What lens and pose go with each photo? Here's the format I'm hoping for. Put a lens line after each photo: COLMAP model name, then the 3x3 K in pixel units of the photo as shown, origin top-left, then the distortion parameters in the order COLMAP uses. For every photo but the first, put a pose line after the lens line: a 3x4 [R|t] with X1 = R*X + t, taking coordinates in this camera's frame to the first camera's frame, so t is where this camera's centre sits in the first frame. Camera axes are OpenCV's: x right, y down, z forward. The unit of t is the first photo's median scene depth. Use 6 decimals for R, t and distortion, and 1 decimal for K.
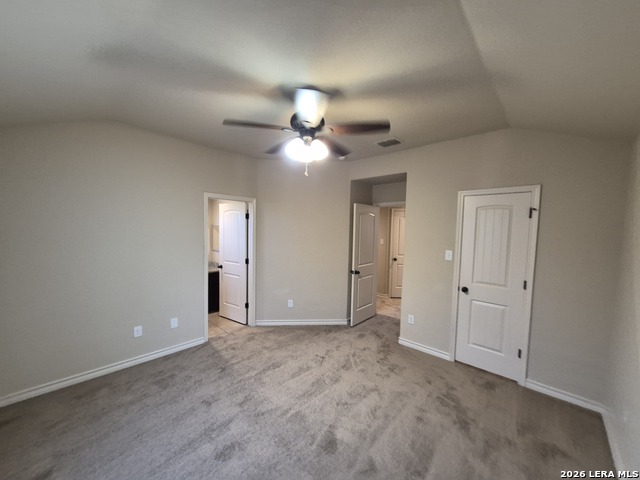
lens RADIAL K [[251.4, 0, 315.2], [0, 251.4, 242.8], [0, 0, 1]] dist [0.009100, -0.000497]
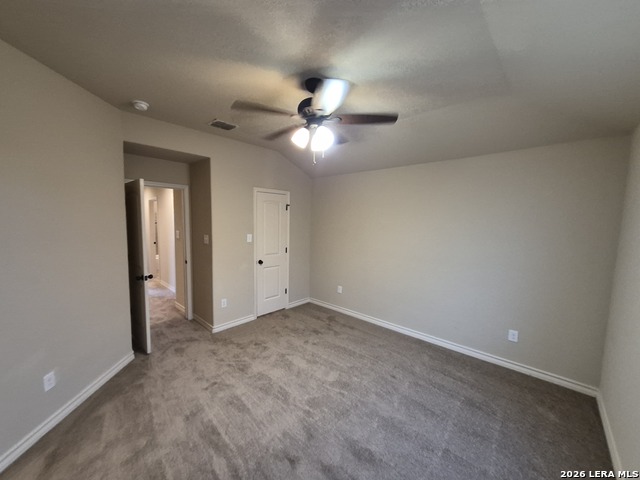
lens RADIAL K [[251.4, 0, 315.2], [0, 251.4, 242.8], [0, 0, 1]] dist [0.009100, -0.000497]
pose [[-0.010868, -0.103976, 0.994520, -0.745126], [0.048208, 0.993368, 0.104382, -0.042307], [-0.998778, 0.049078, -0.005784, 0.717077]]
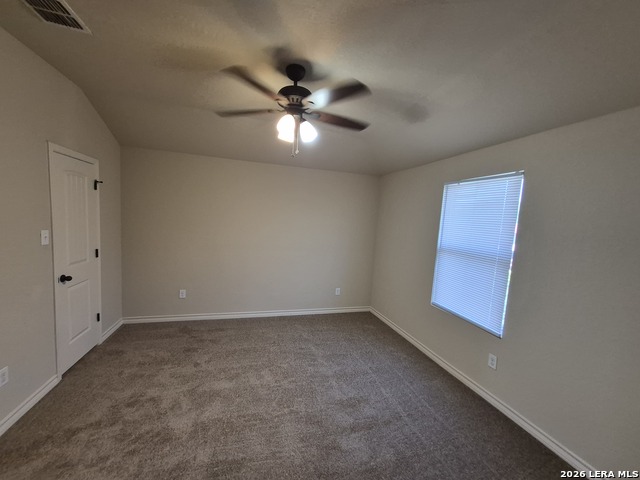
lens RADIAL K [[251.4, 0, 315.2], [0, 251.4, 242.8], [0, 0, 1]] dist [0.009100, -0.000497]
pose [[-0.861213, -0.112504, 0.495636, -0.434885], [-0.037010, 0.986486, 0.159613, -0.072230], [-0.506895, 0.119117, -0.853738, 1.270209]]
